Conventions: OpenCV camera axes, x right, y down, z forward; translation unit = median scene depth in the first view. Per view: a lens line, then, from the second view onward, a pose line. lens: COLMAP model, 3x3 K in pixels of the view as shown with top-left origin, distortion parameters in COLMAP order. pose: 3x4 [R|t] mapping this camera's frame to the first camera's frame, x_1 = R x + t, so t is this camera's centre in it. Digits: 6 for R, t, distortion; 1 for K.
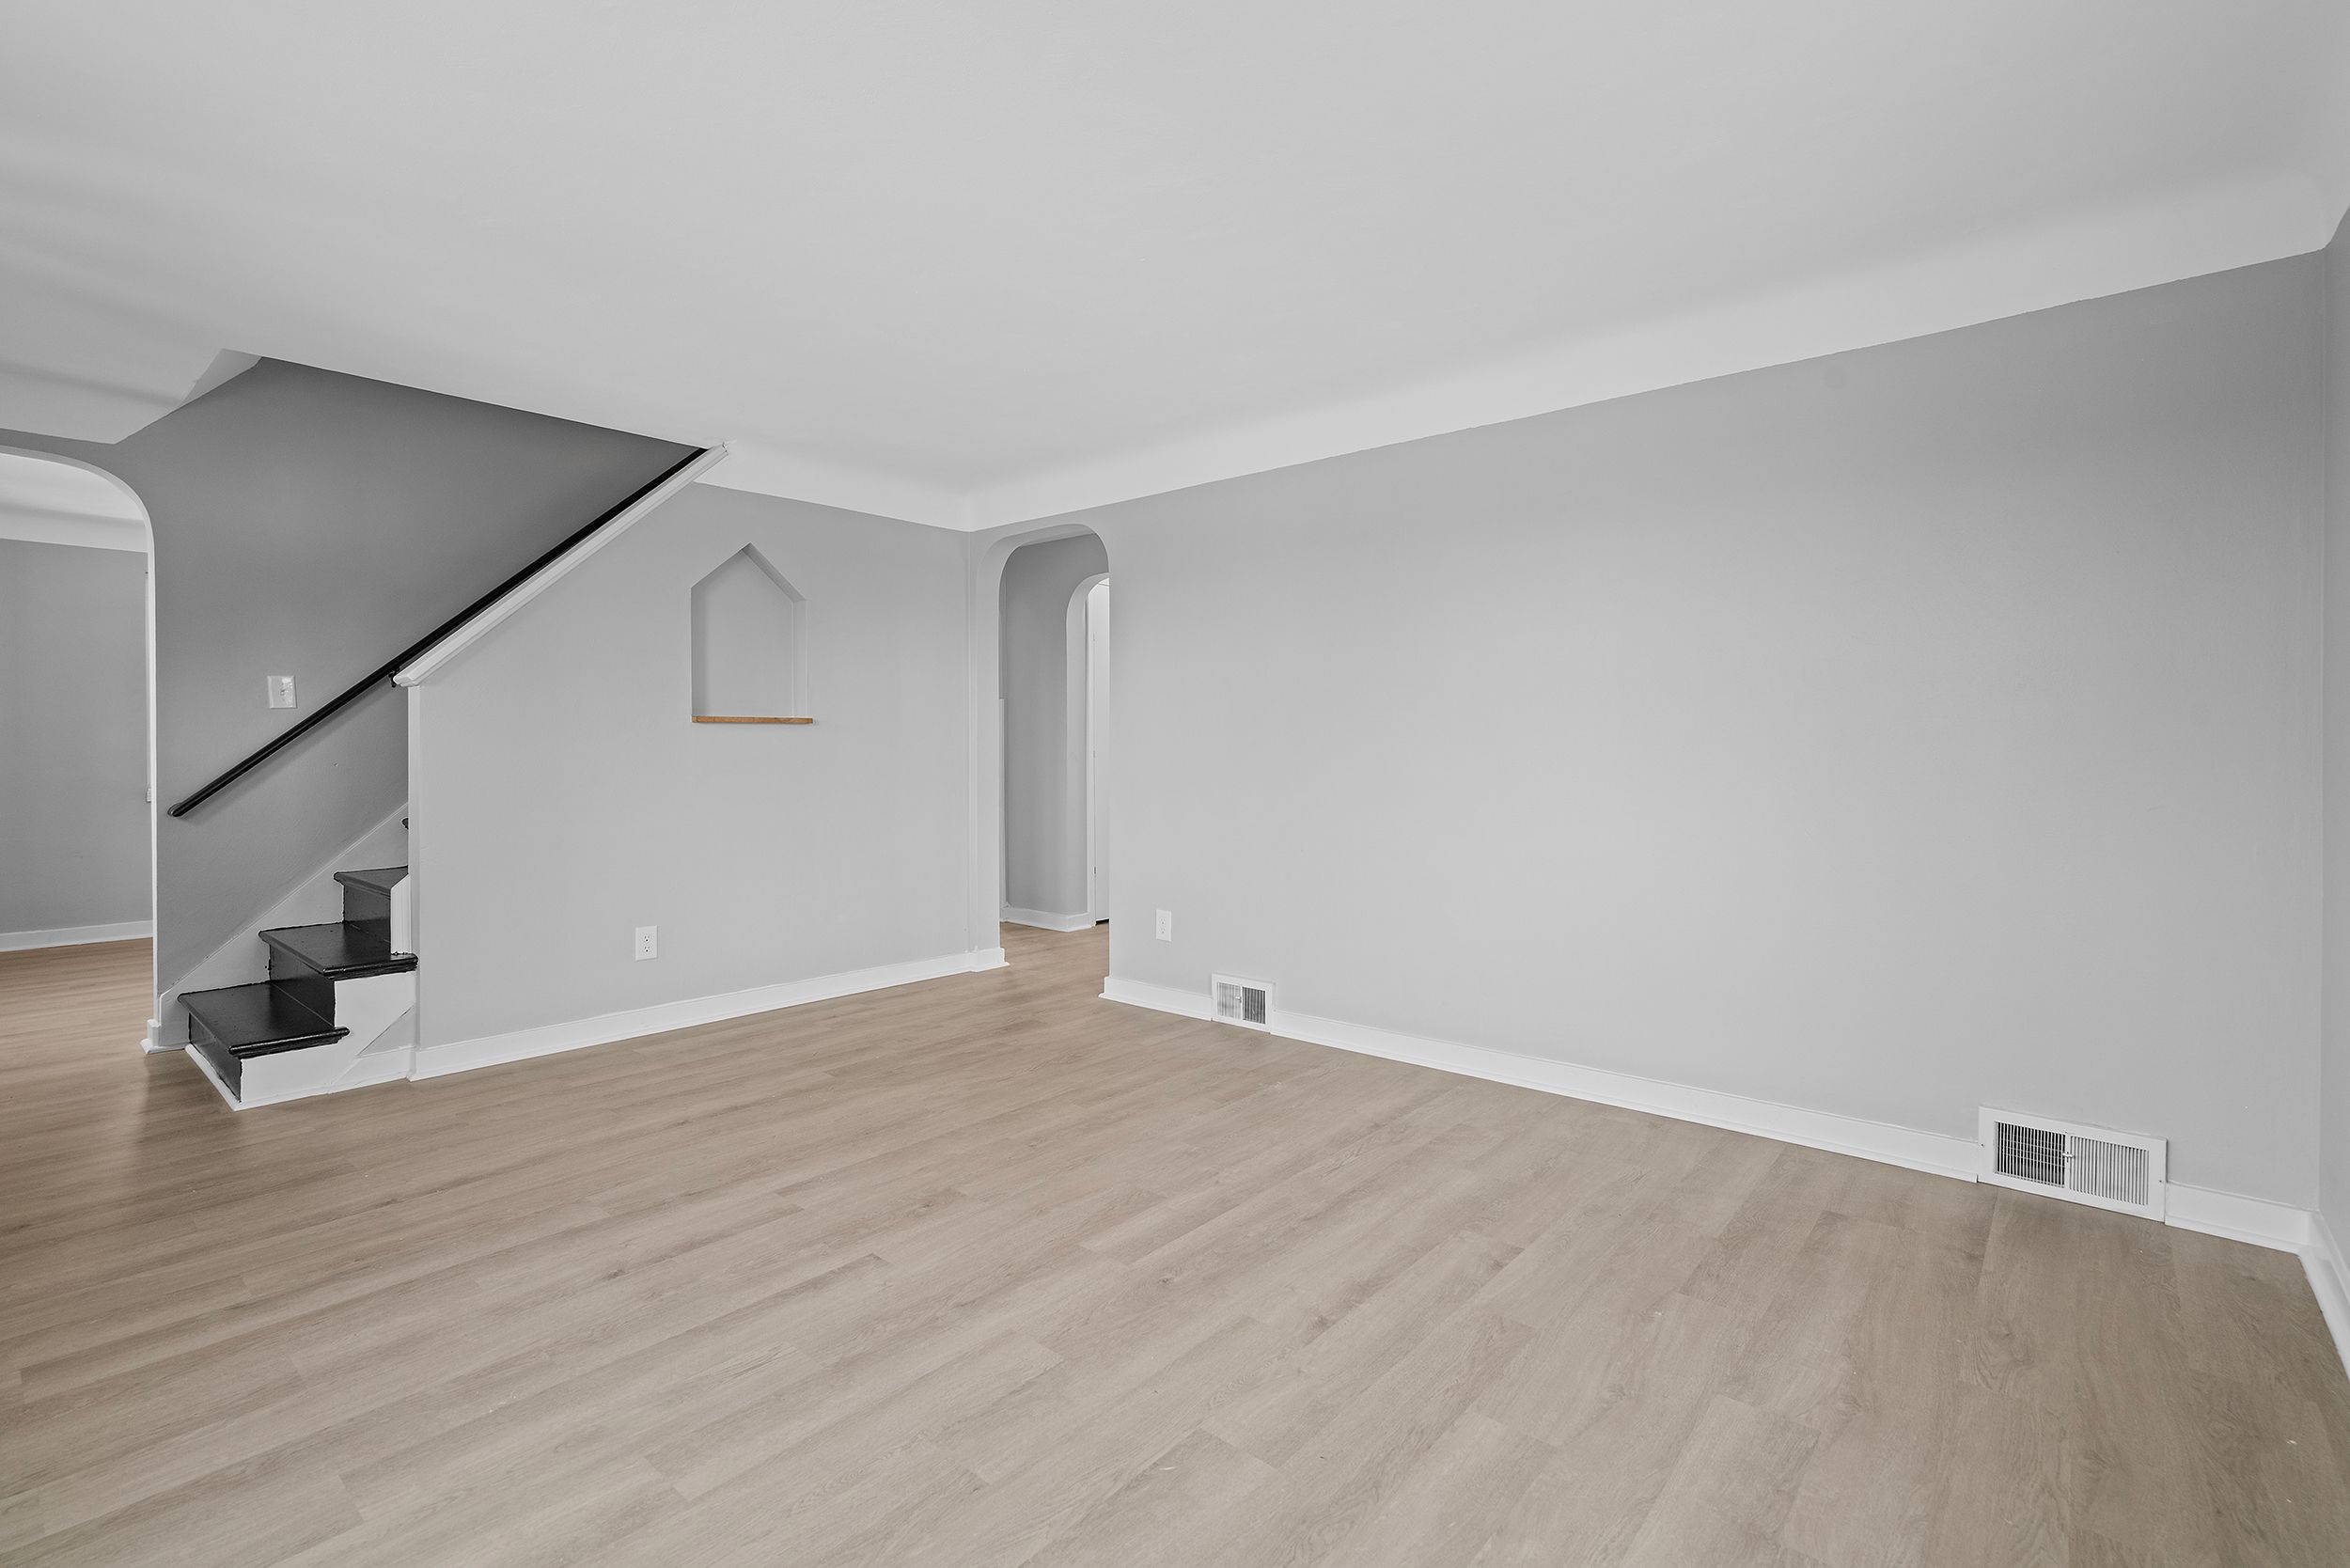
lens RADIAL K [[1078.7, 0, 1176.3], [0, 1078.7, 739.1], [0, 0, 1]] dist [-0.006432, 0.004769]
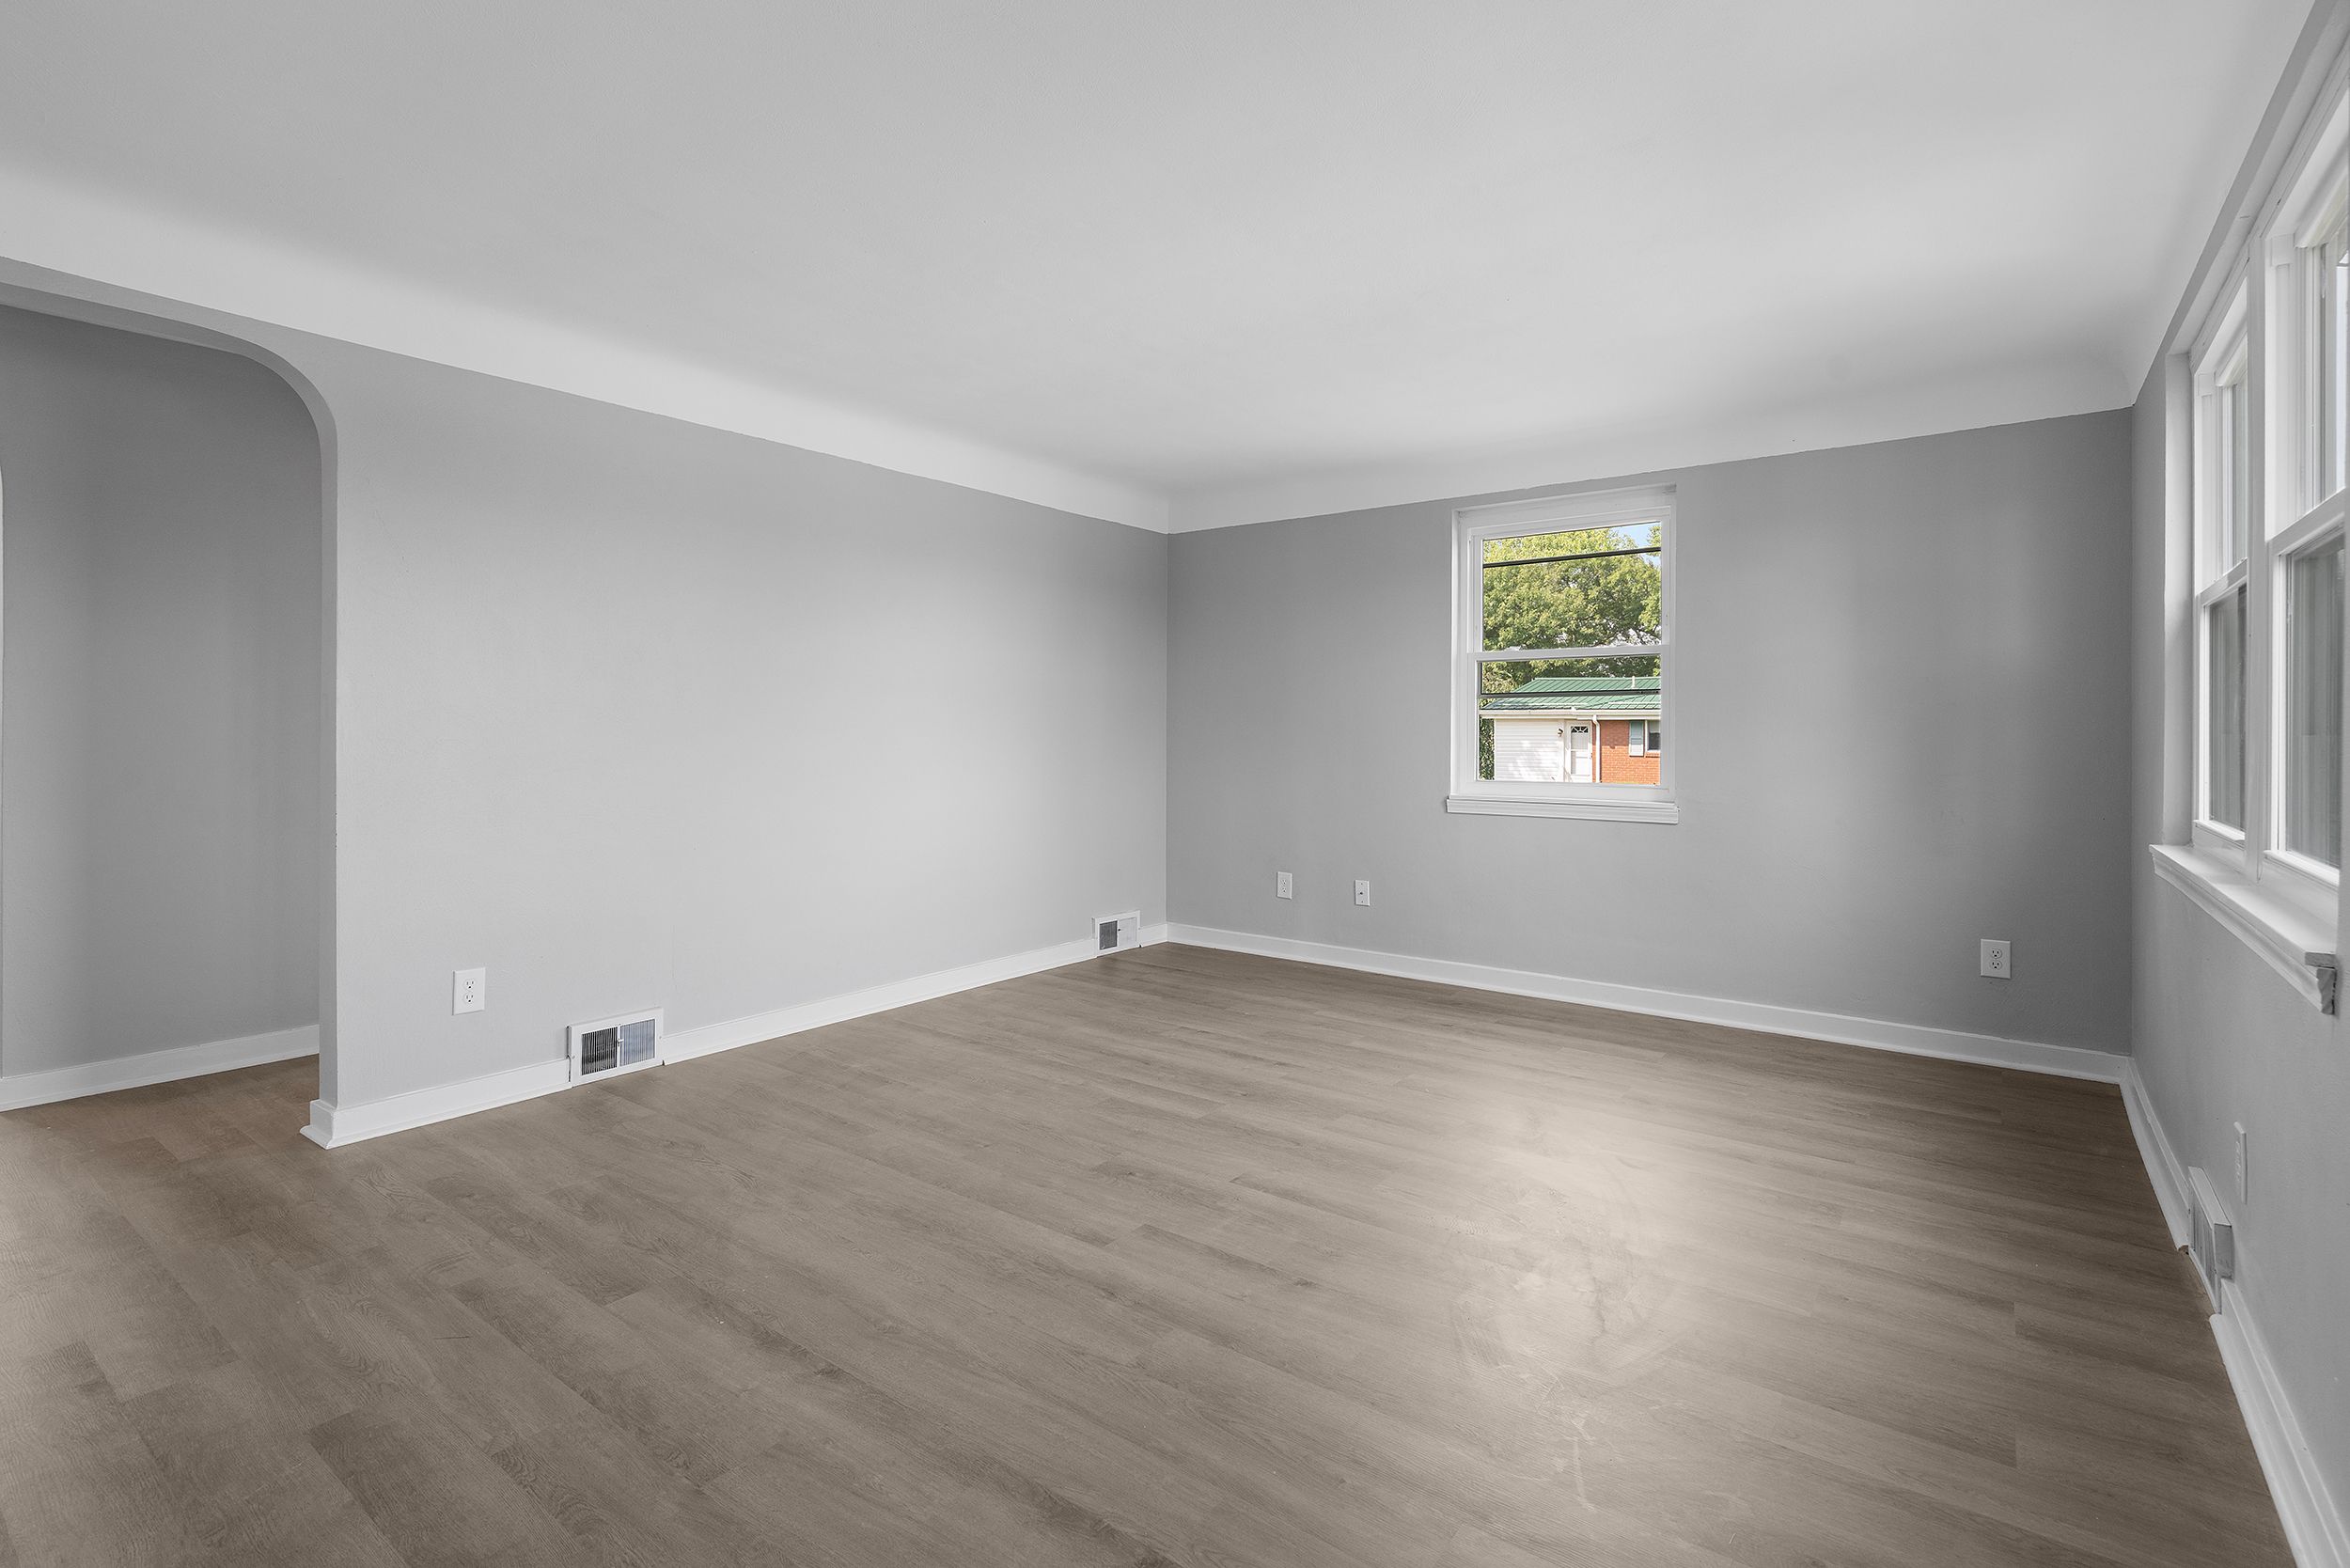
lens RADIAL K [[1078.7, 0, 1167.2], [0, 1078.7, 723.0], [0, 0, 1]] dist [-0.006432, 0.004769]
pose [[-0.059751, 0.006953, 0.998189, -1.241092], [-0.012495, 0.999892, -0.007712, -0.004584], [-0.998135, -0.012933, -0.059657, 0.986625]]
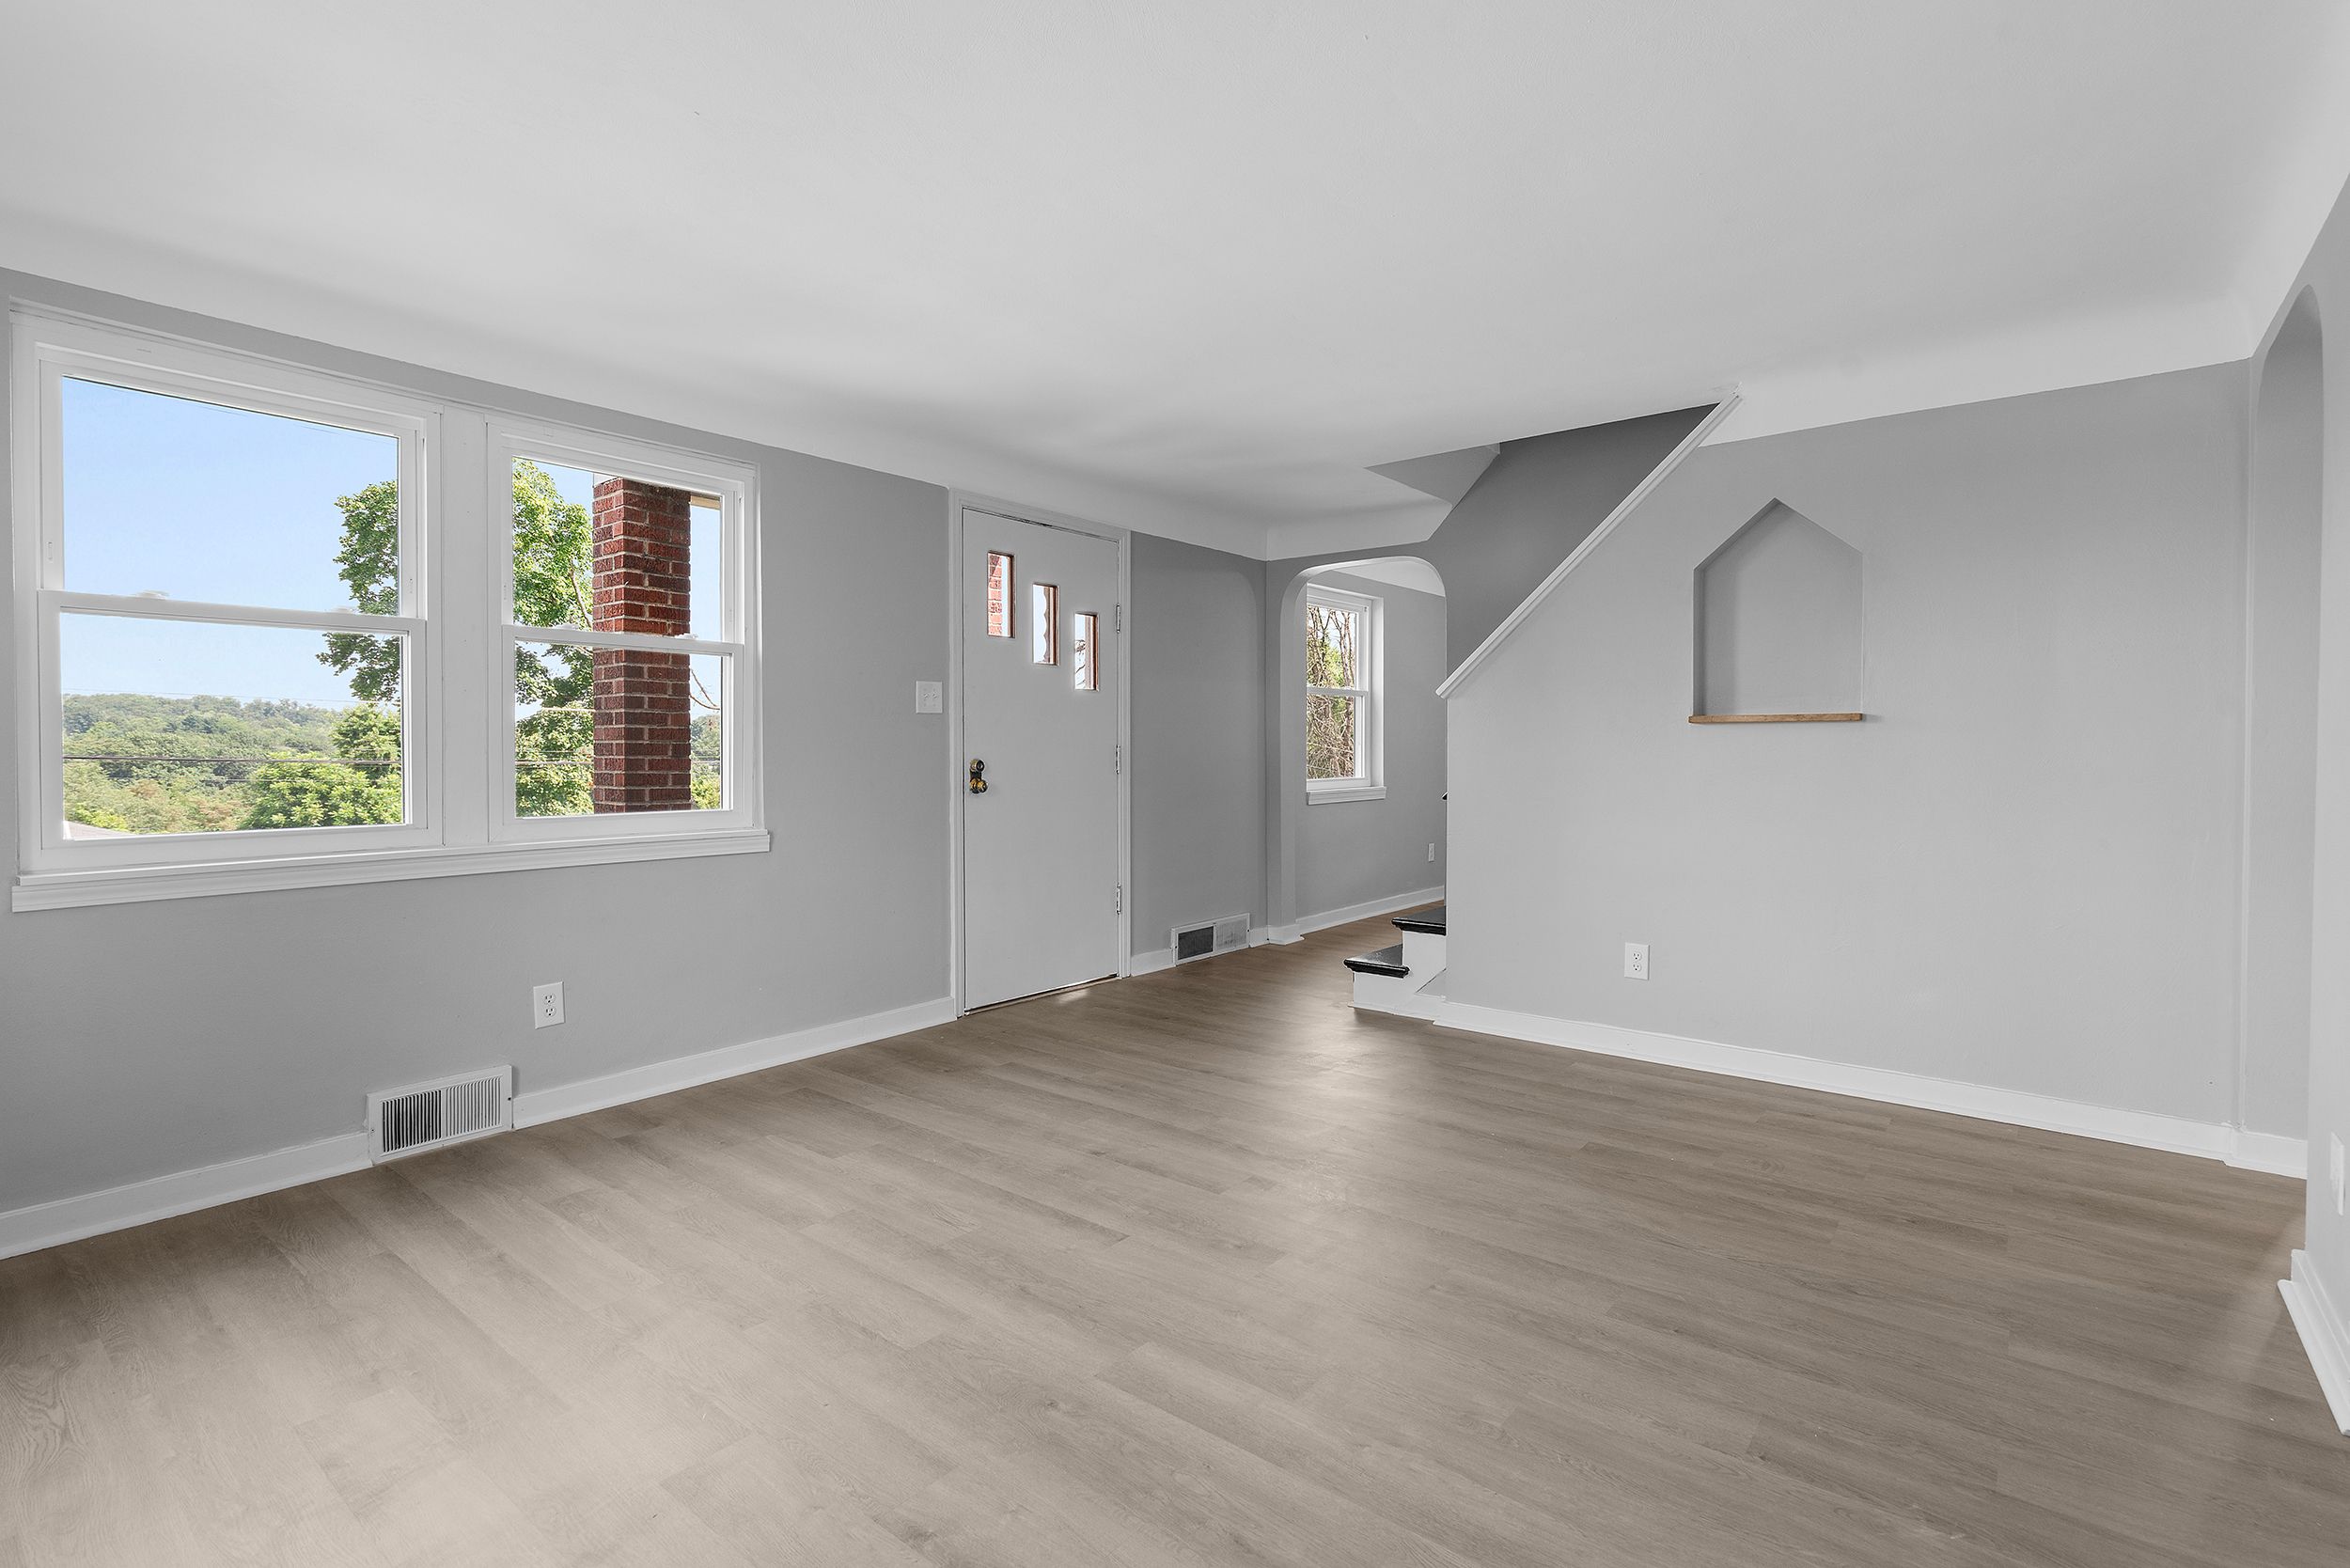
lens RADIAL K [[1078.7, 0, 1178.5], [0, 1078.7, 778.3], [0, 0, 1]] dist [-0.006432, 0.004769]
pose [[0.031098, 0.027076, -0.999150, 0.660238], [0.009979, 0.999575, 0.027398, -0.000037], [0.999467, -0.010823, 0.030814, 0.881355]]
